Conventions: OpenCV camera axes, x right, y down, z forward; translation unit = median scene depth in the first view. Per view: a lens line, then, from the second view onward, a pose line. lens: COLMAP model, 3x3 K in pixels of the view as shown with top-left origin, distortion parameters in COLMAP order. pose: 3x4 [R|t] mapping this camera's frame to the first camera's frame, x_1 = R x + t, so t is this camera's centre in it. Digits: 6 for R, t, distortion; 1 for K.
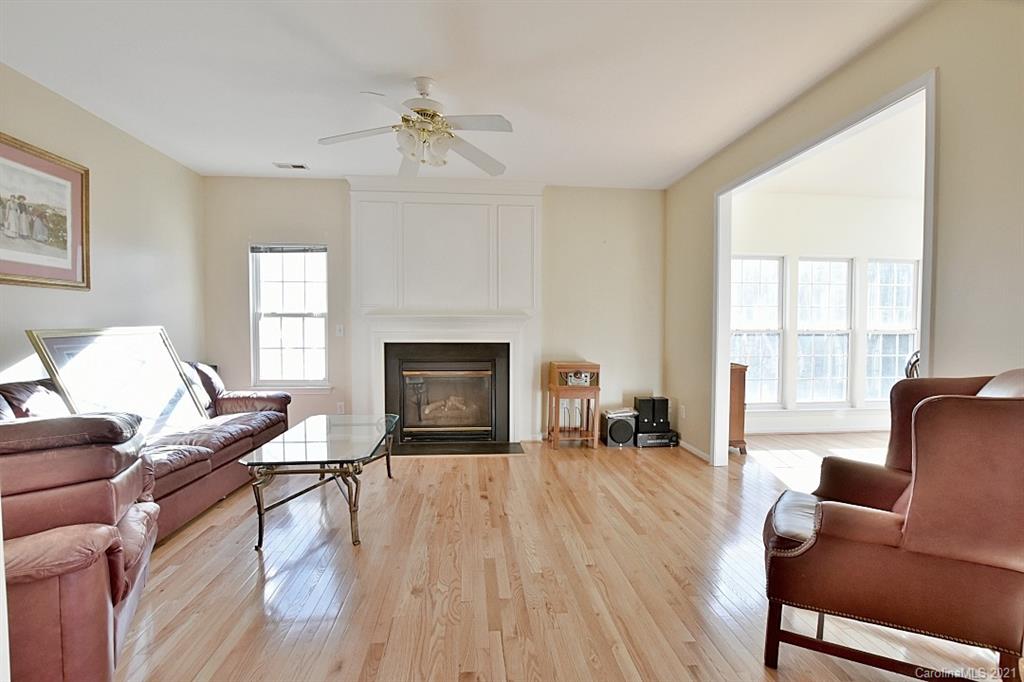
lens RADIAL K [[465.6, 0, 513.8], [0, 465.6, 347.1], [0, 0, 1]] dist [-0.035388, 0.007249]
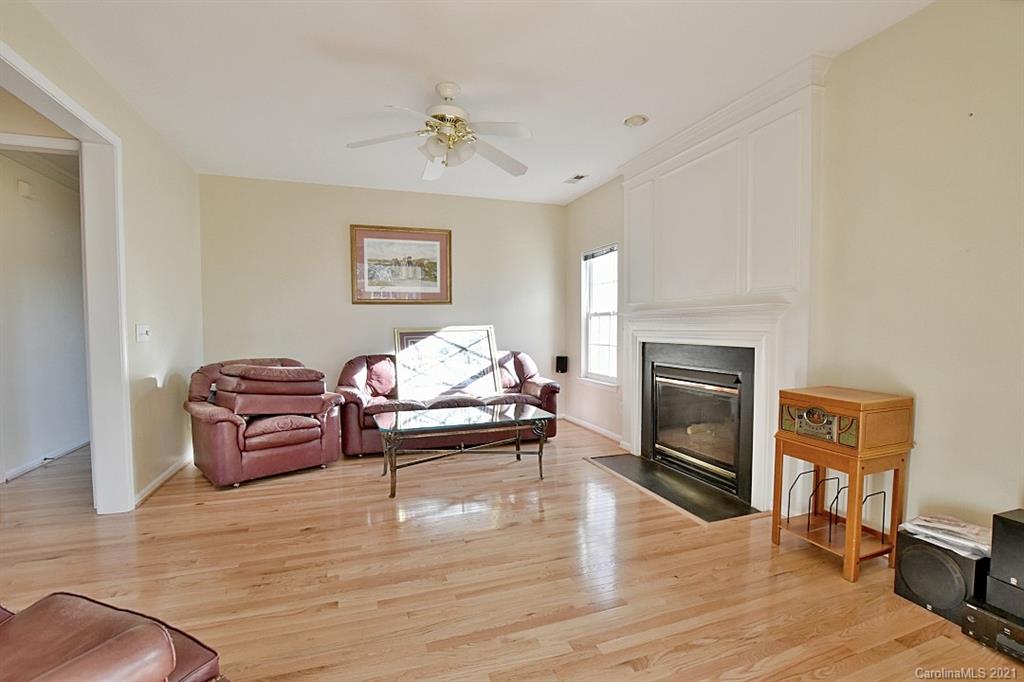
lens RADIAL K [[465.6, 0, 513.8], [0, 465.6, 347.1], [0, 0, 1]] dist [-0.035388, 0.007249]
pose [[0.251758, 0.036709, -0.967094, 0.513547], [-0.035246, 0.998965, 0.028743, -0.017137], [0.967148, 0.026850, 0.252791, 0.534739]]
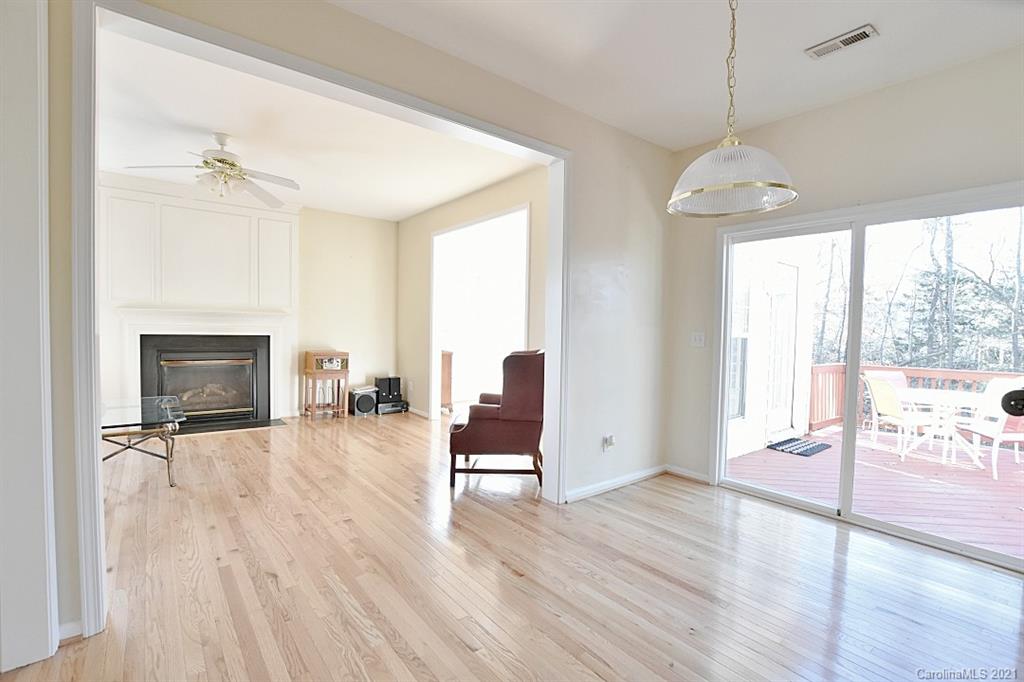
lens RADIAL K [[465.6, 0, 513.8], [0, 465.6, 347.1], [0, 0, 1]] dist [-0.035388, 0.007249]
pose [[0.843876, -0.006760, 0.536496, -0.117704], [0.002648, 0.999961, 0.008433, 0.012498], [-0.536532, -0.005696, 0.843861, -0.331125]]
